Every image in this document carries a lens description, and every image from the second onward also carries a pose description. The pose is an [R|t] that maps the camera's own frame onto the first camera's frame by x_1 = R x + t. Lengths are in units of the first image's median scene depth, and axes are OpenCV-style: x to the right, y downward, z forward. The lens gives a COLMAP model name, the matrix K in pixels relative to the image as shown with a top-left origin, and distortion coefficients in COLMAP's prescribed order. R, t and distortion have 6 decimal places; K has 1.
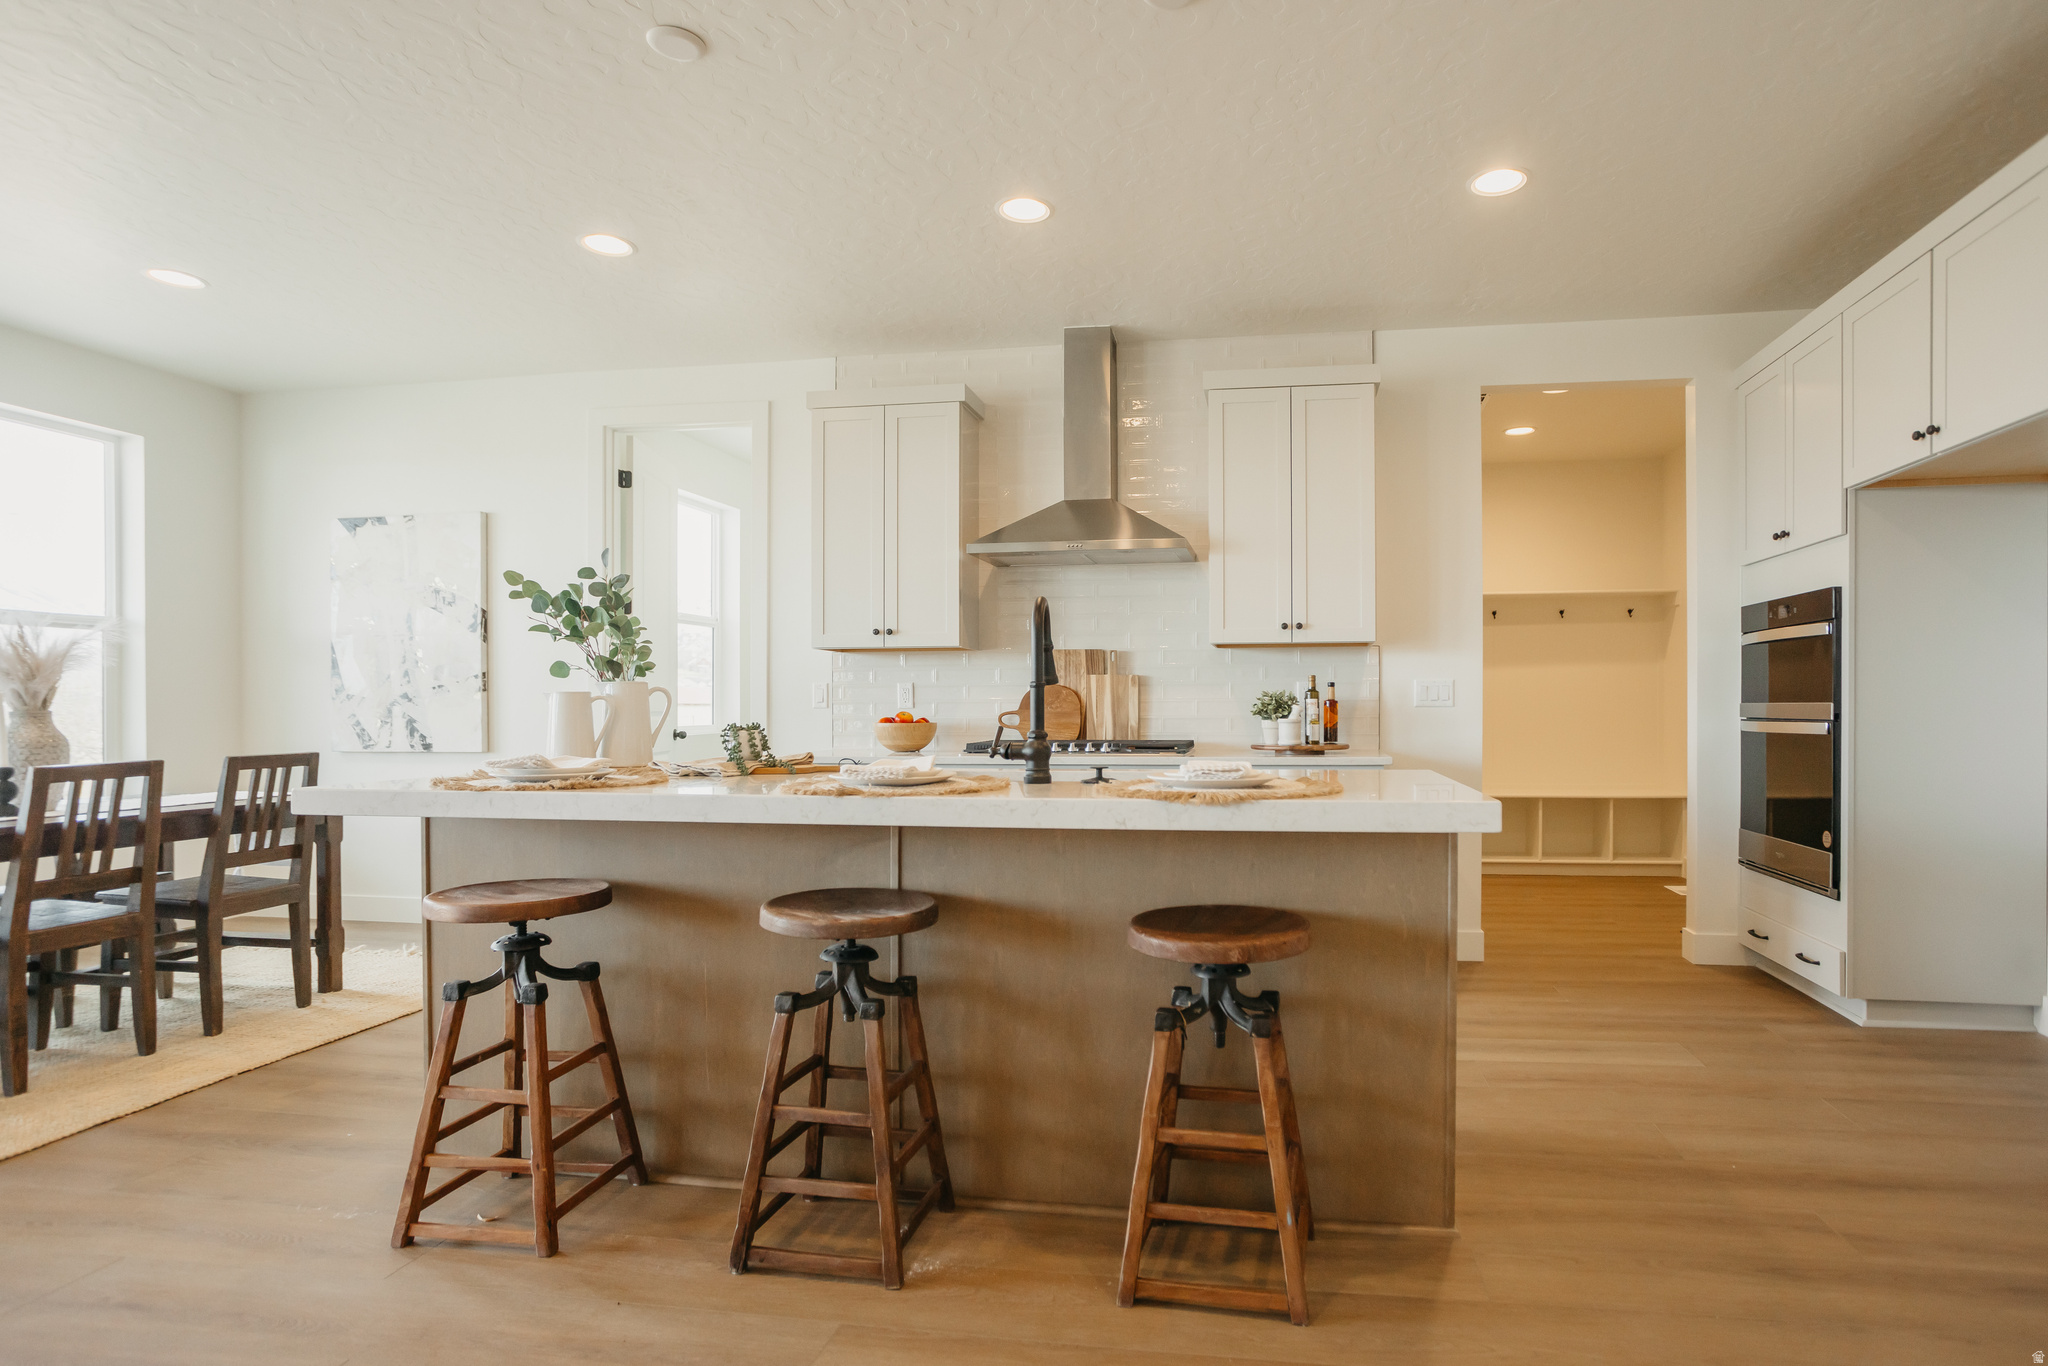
lens RADIAL K [[986.3, 0, 1096.7], [0, 986.3, 700.6], [0, 0, 1]] dist [-0.012479, 0.000590]
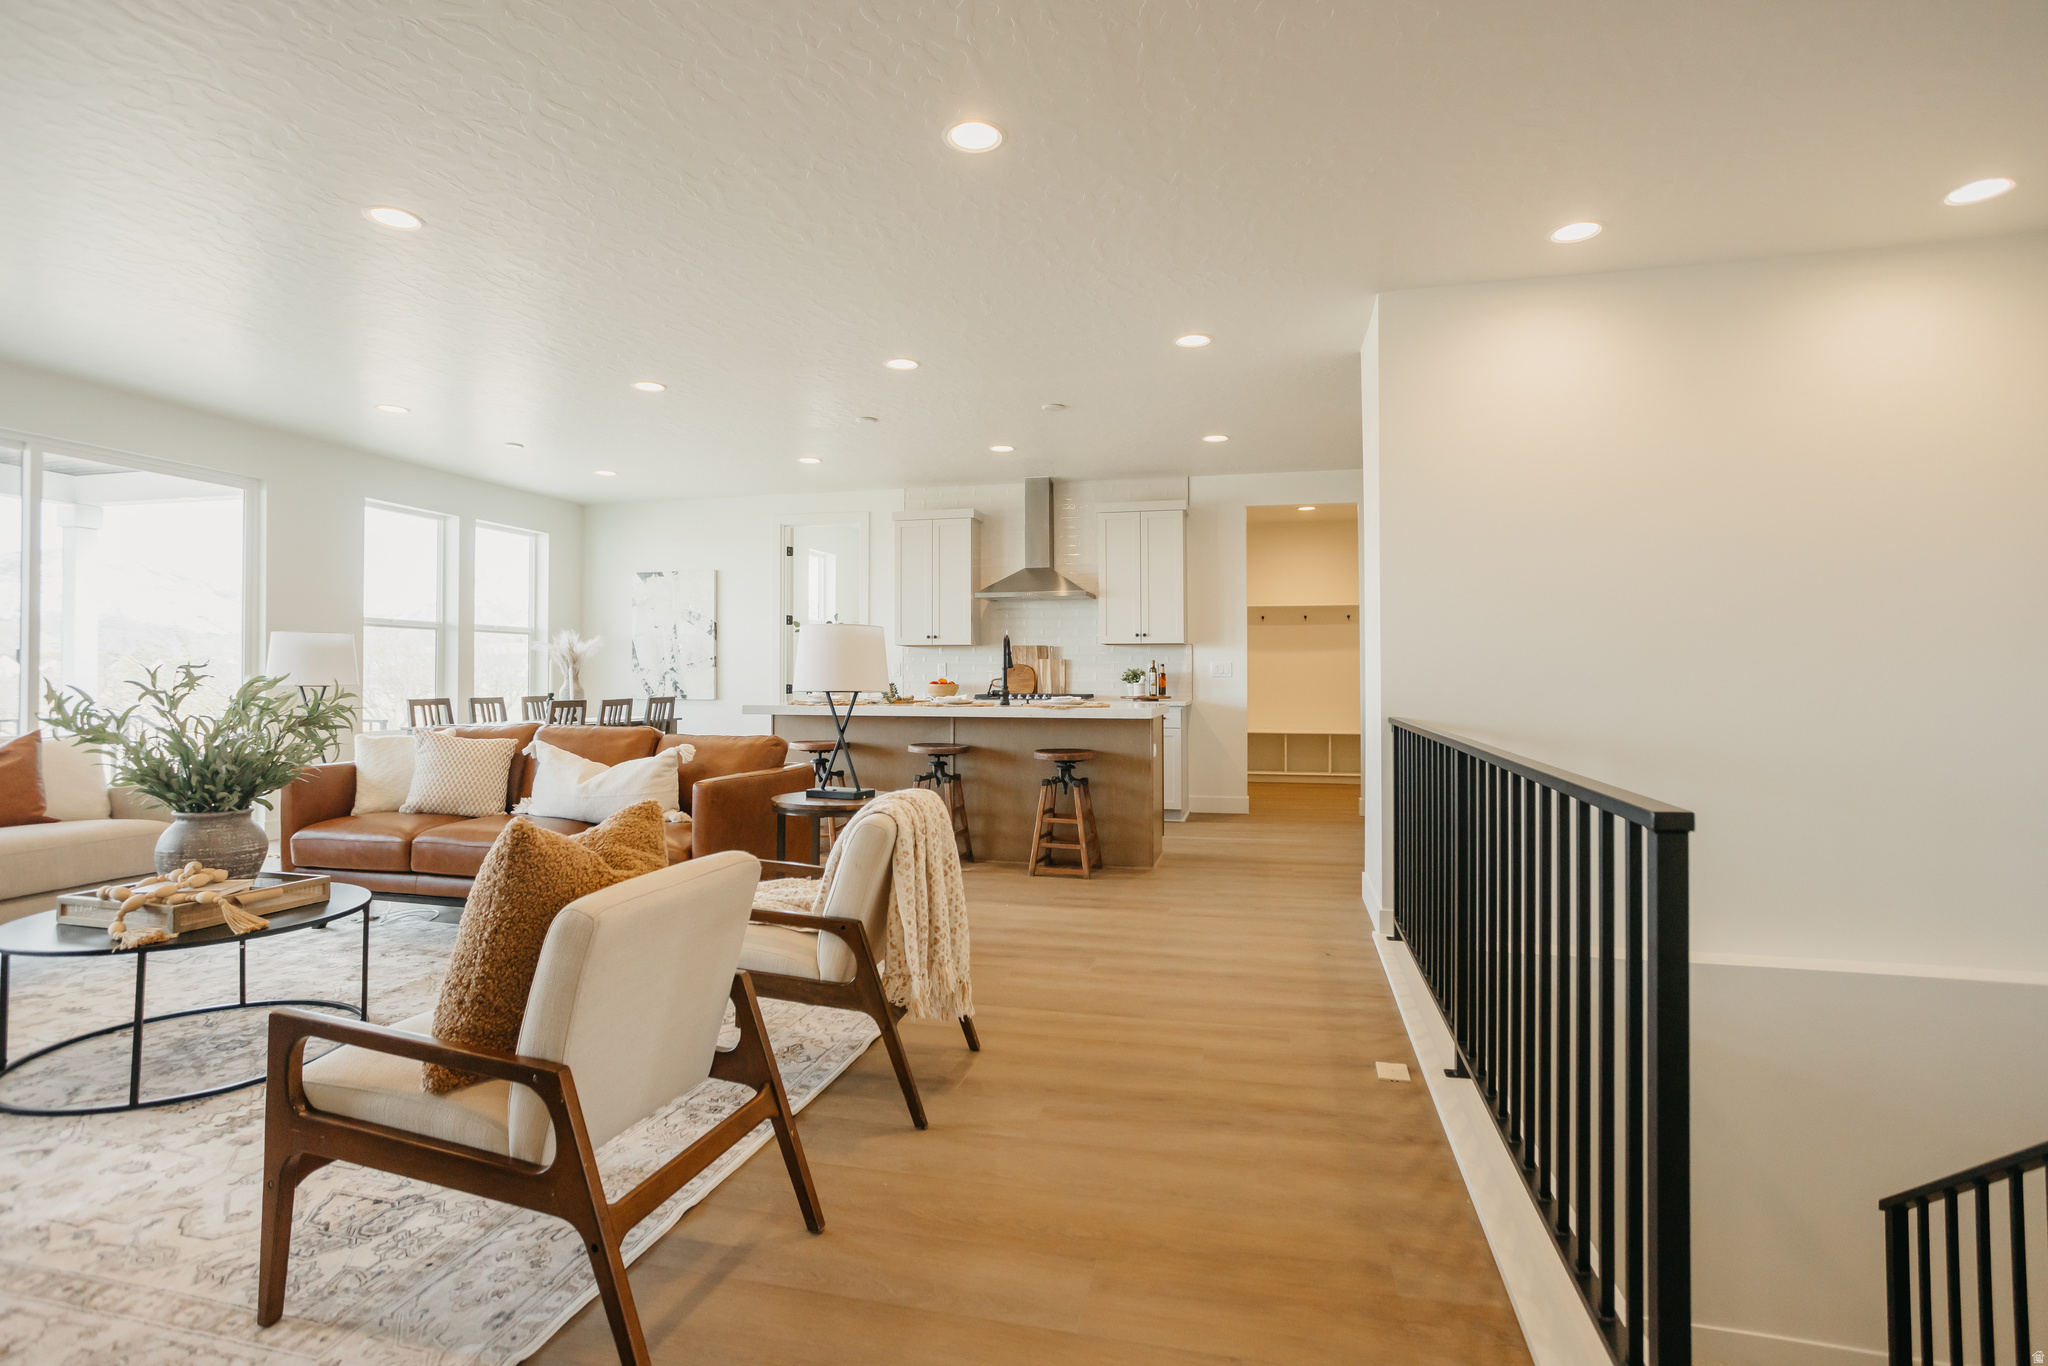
lens RADIAL K [[986.3, 0, 1021.6], [0, 986.3, 670.0], [0, 0, 1]] dist [-0.012479, 0.000590]
pose [[0.997508, 0.003294, -0.070474, 0.099009], [-0.003056, 0.999989, 0.003498, -0.012739], [0.070485, -0.003274, 0.997507, -0.947087]]
